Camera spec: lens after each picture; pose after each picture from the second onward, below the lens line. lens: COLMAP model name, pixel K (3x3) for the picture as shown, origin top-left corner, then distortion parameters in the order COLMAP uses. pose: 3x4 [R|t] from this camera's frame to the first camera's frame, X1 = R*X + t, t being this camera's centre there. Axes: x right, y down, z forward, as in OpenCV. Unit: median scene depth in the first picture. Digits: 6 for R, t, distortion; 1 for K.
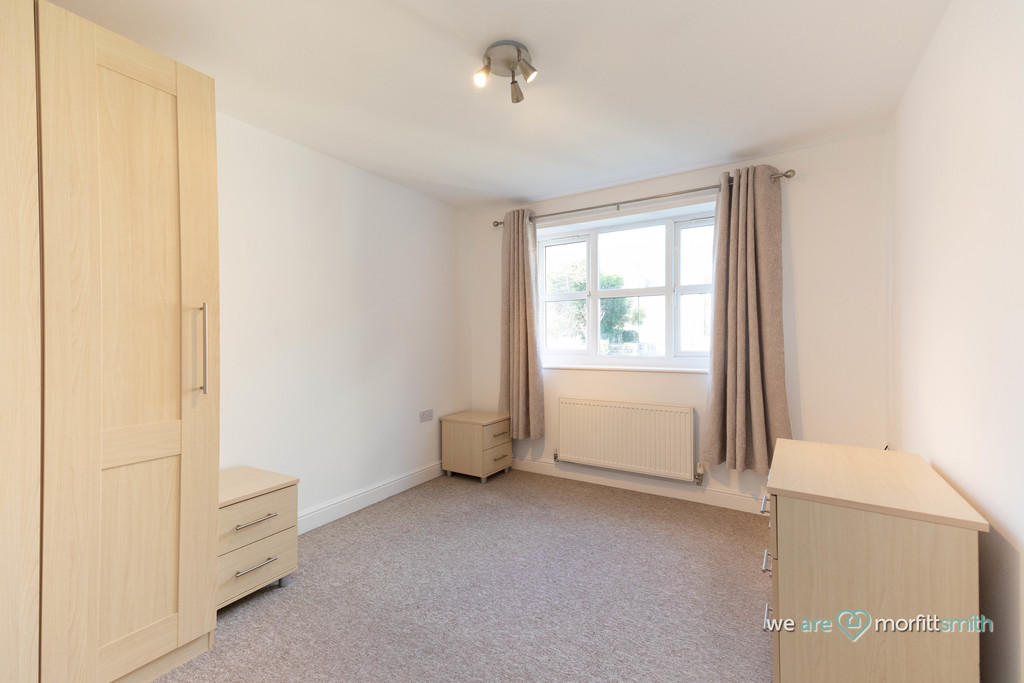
lens RADIAL K [[433.4, 0, 512.0], [0, 433.4, 341.5], [0, 0, 1]] dist [0.001428, 0.000132]
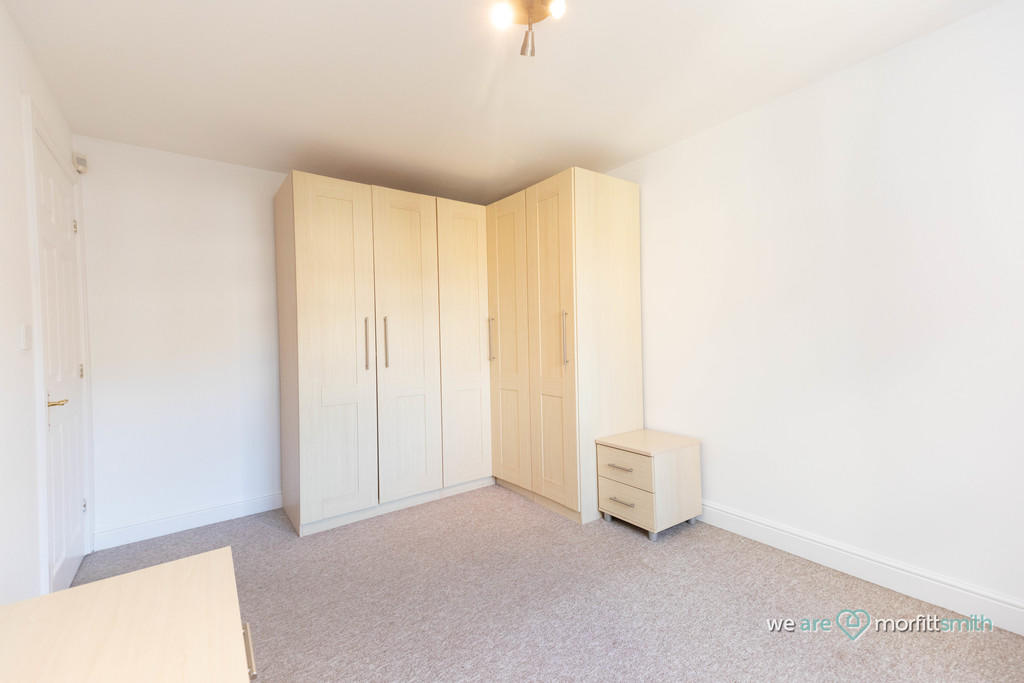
lens RADIAL K [[433.4, 0, 512.0], [0, 433.4, 341.5], [0, 0, 1]] dist [0.001428, 0.000132]
pose [[-0.385004, 0.036031, -0.922211, 0.722796], [0.015181, 0.999350, 0.032707, -0.019174], [0.922790, -0.001408, -0.385301, 1.168044]]
